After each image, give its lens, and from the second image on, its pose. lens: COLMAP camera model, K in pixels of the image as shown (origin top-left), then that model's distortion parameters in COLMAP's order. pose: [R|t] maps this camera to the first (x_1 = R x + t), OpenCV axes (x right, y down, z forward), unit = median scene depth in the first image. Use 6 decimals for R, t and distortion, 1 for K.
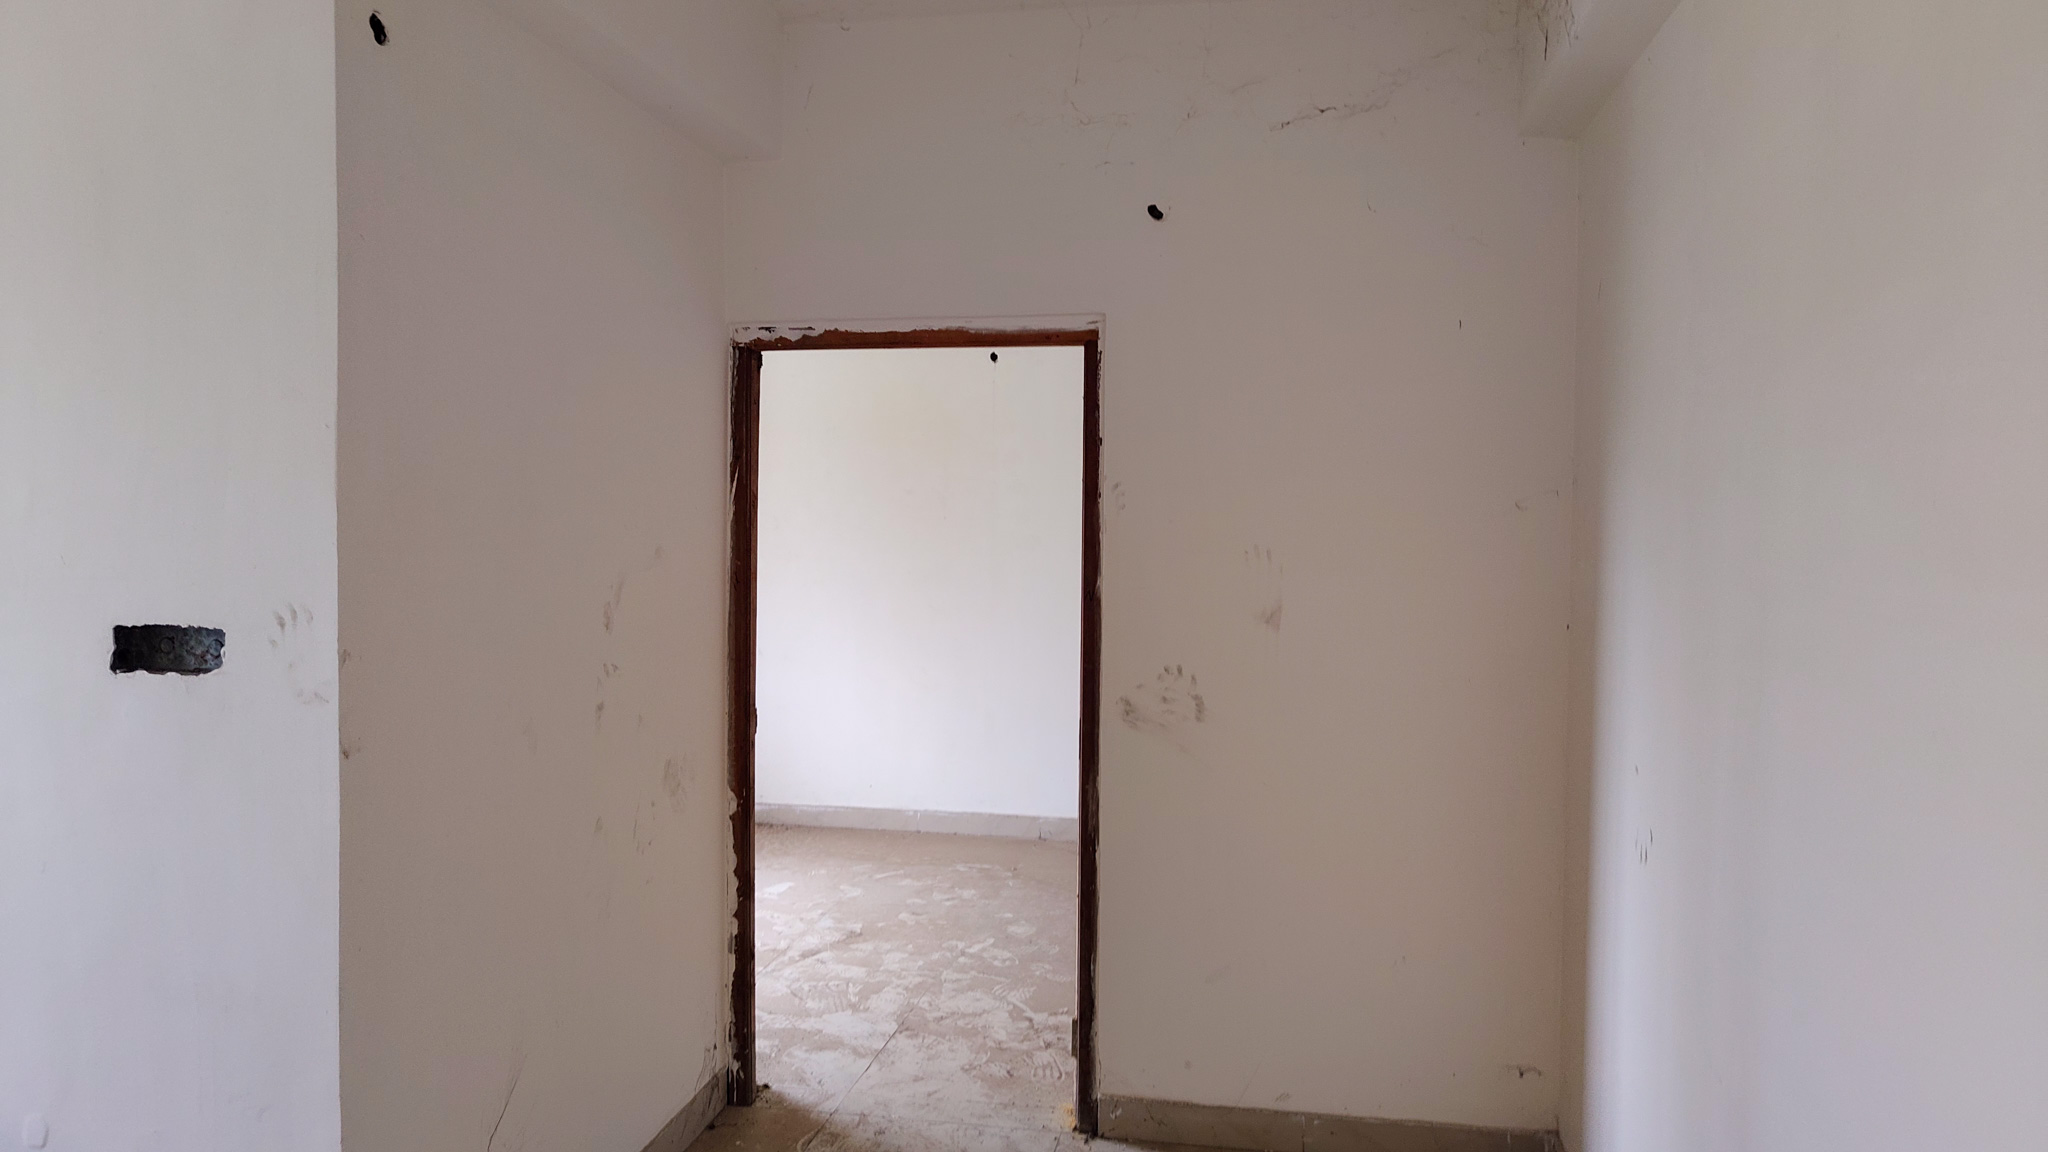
lens RADIAL K [[1464.5, 0, 1054.0], [0, 1464.5, 563.9], [0, 0, 1]] dist [0.025708, -0.035430]
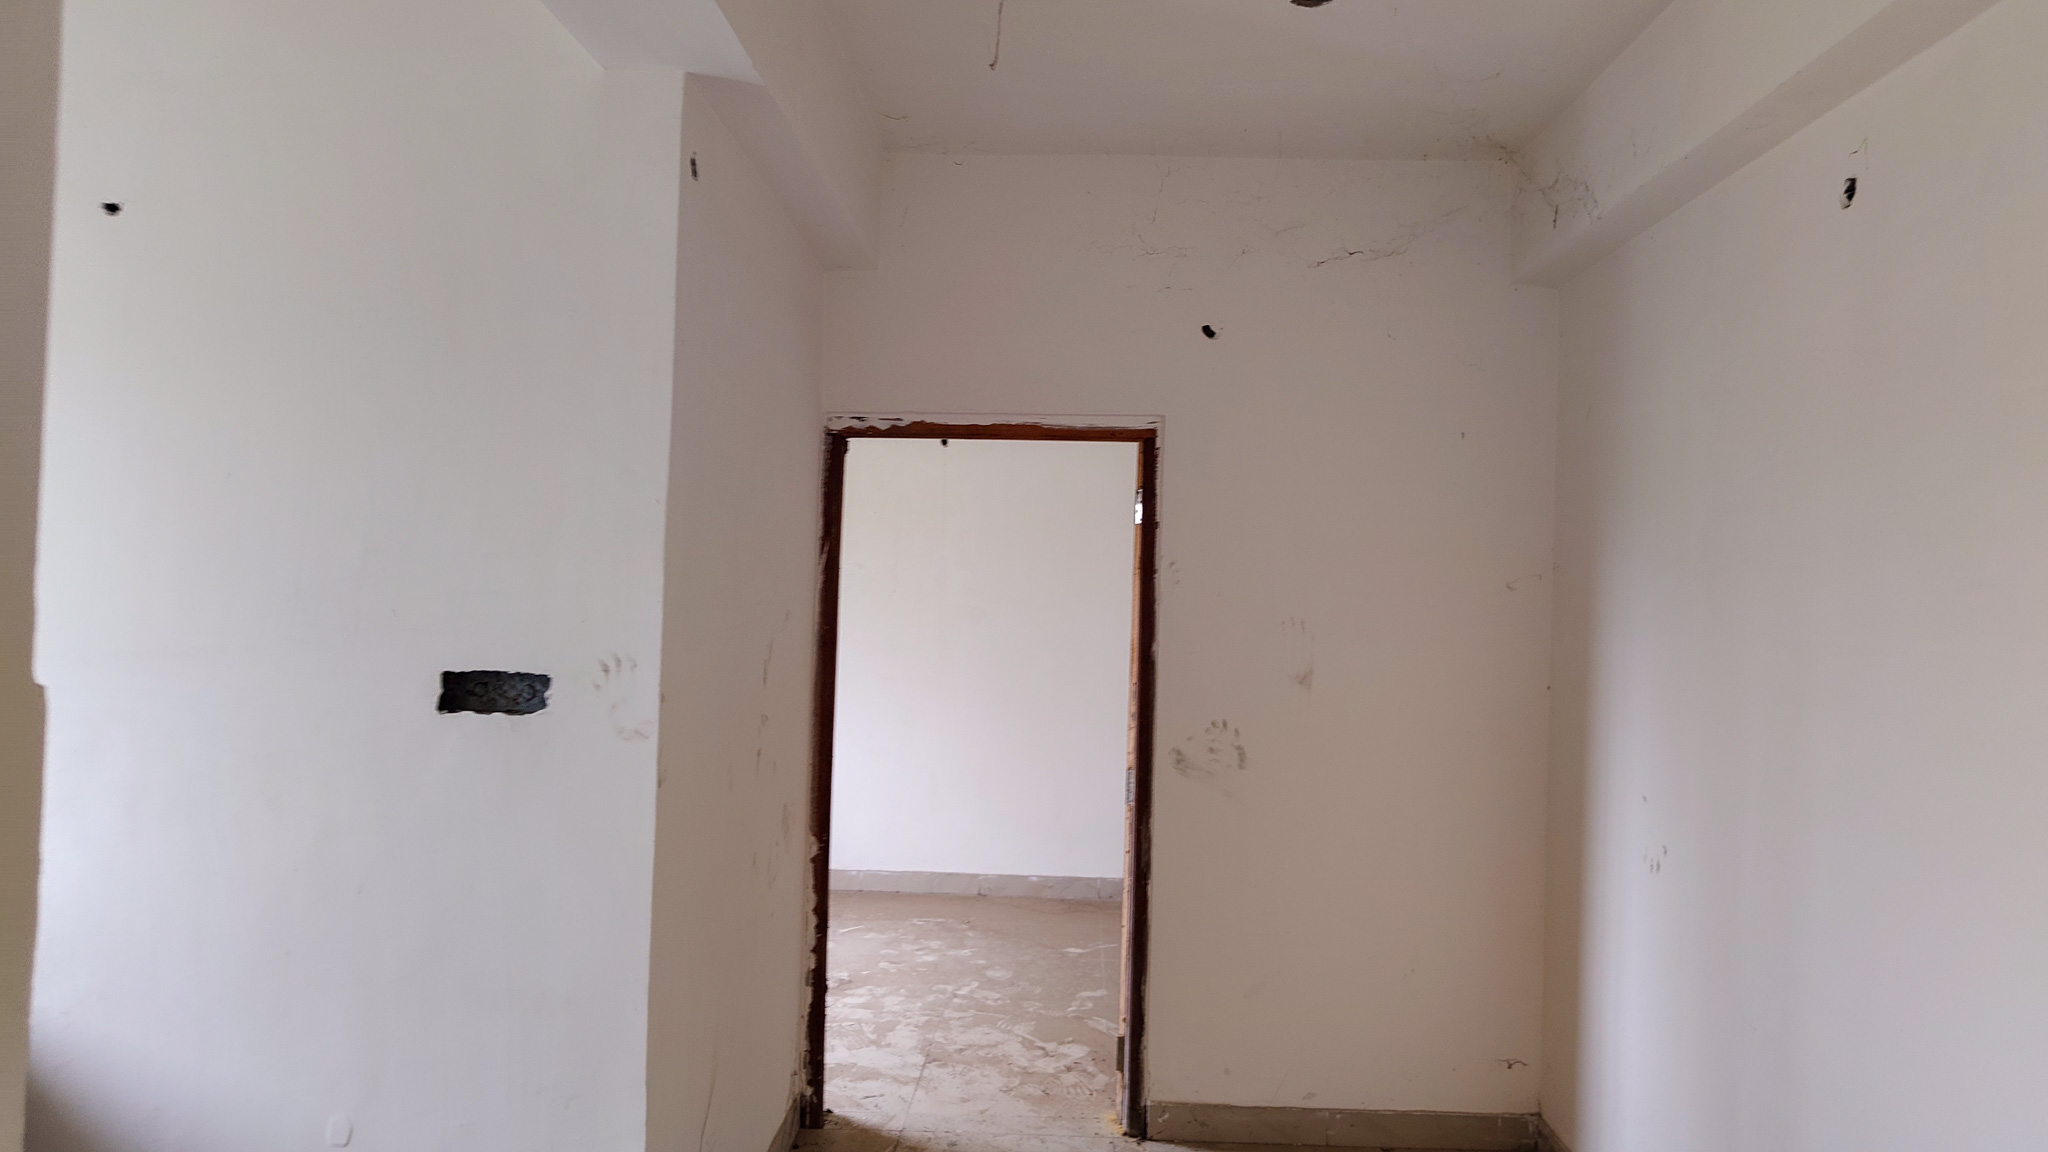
lens RADIAL K [[1464.5, 0, 1070.7], [0, 1464.5, 578.8], [0, 0, 1]] dist [0.025708, -0.035430]
pose [[0.987861, 0.016612, 0.154450, -0.211313], [-0.009893, 0.998975, -0.044171, 0.009922], [-0.155025, 0.042106, 0.987013, -0.124631]]
